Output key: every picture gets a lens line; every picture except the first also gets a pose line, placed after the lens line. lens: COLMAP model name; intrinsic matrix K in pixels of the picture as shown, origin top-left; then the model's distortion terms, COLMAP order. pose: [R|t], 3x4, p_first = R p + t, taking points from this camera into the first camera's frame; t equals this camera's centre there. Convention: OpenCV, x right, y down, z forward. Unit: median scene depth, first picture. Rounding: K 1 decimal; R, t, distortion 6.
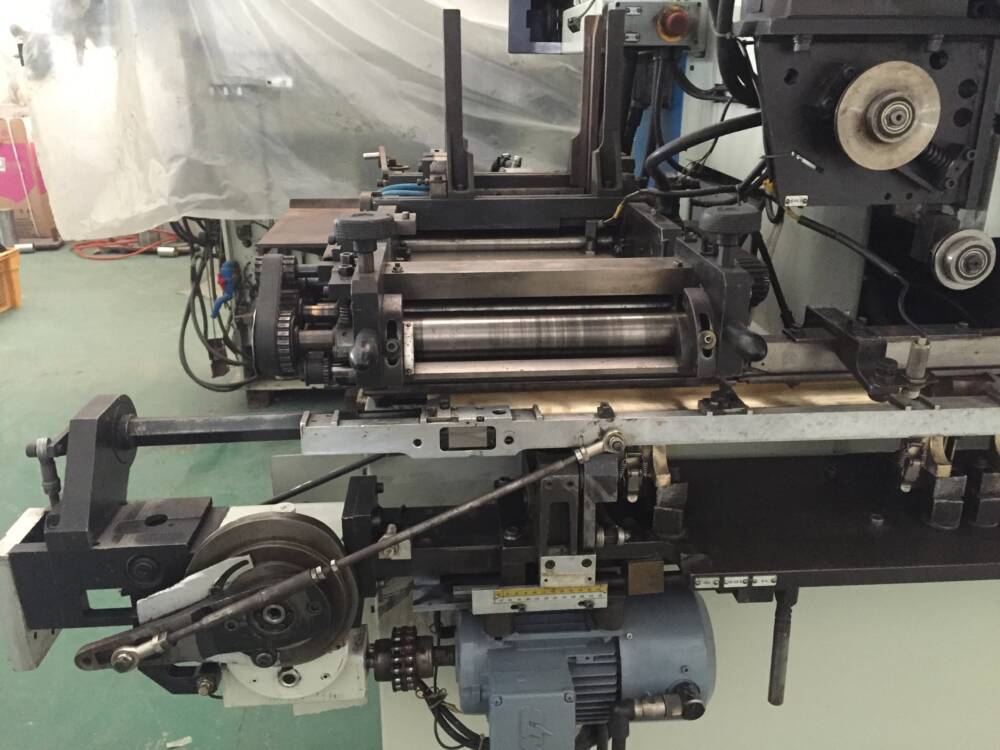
lens RADIAL K [[859.0, 0, 497.4], [0, 859.0, 359.6], [0, 0, 1]] dist [0.075124, -0.080656]
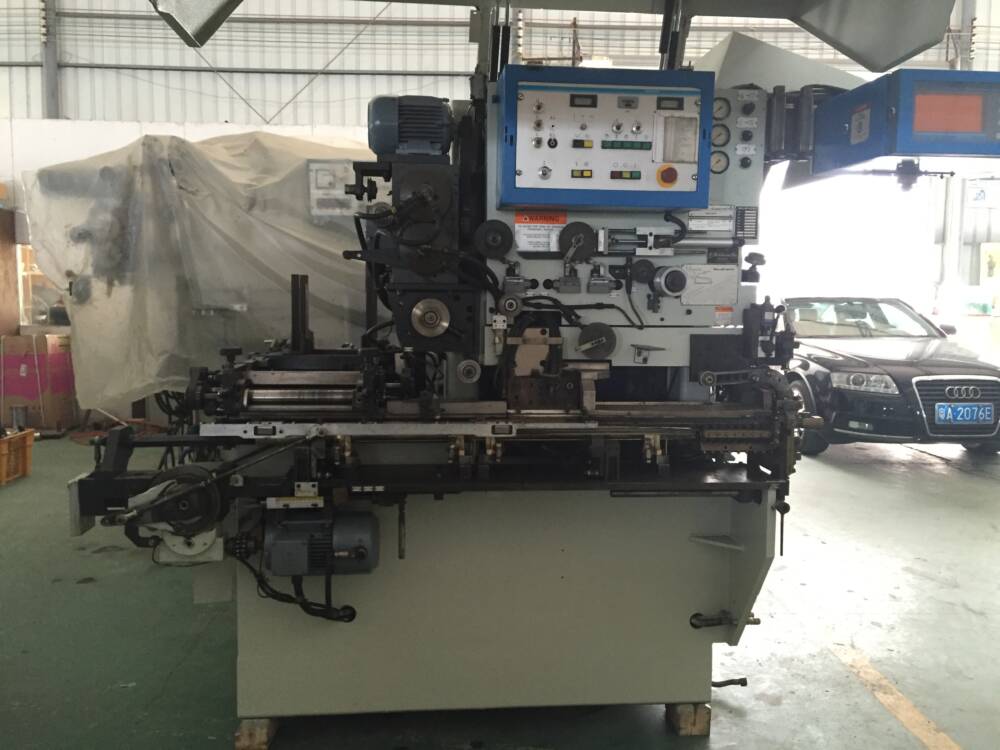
lens RADIAL K [[857.7, 0, 500.0], [0, 857.7, 375.0], [0, 0, 1]] dist [0.089864, -0.109754]
pose [[0.999690, 0.013611, 0.020872, 0.551616], [-0.008175, 0.970424, -0.241268, 0.491101], [-0.023538, 0.241022, 0.970234, -1.419808]]
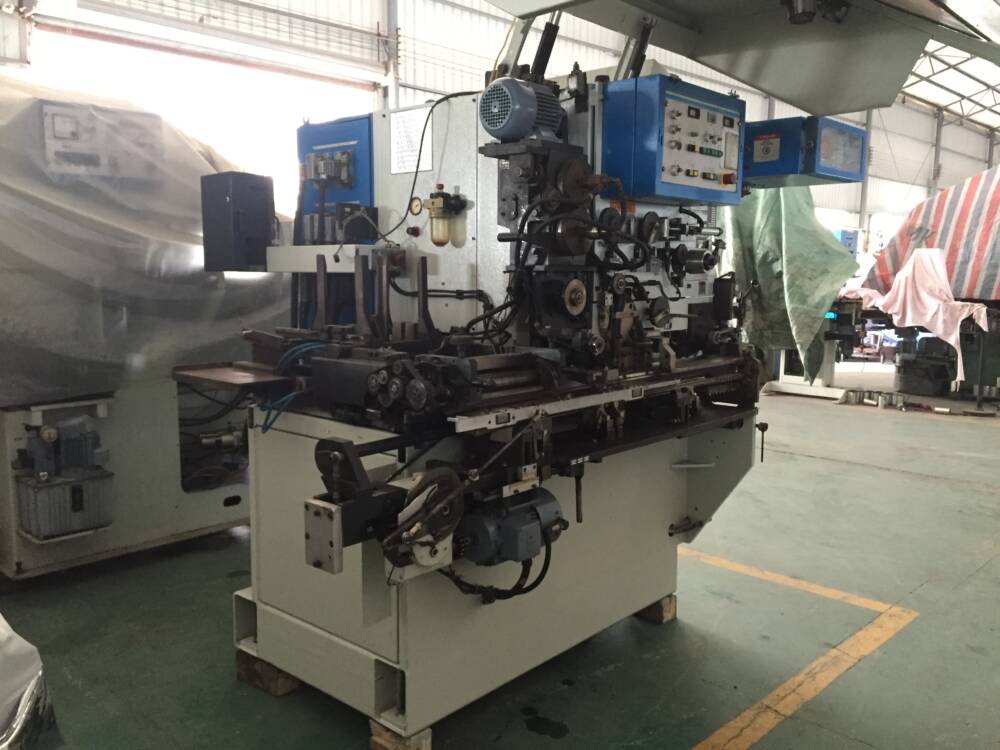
lens RADIAL K [[857.7, 0, 500.0], [0, 857.7, 375.0], [0, 0, 1]] dist [0.089864, -0.109754]
pose [[0.714641, -0.081055, 0.694779, -1.596762], [0.227870, 0.966058, -0.121681, 0.243261], [-0.661334, 0.245278, 0.708855, -0.738542]]
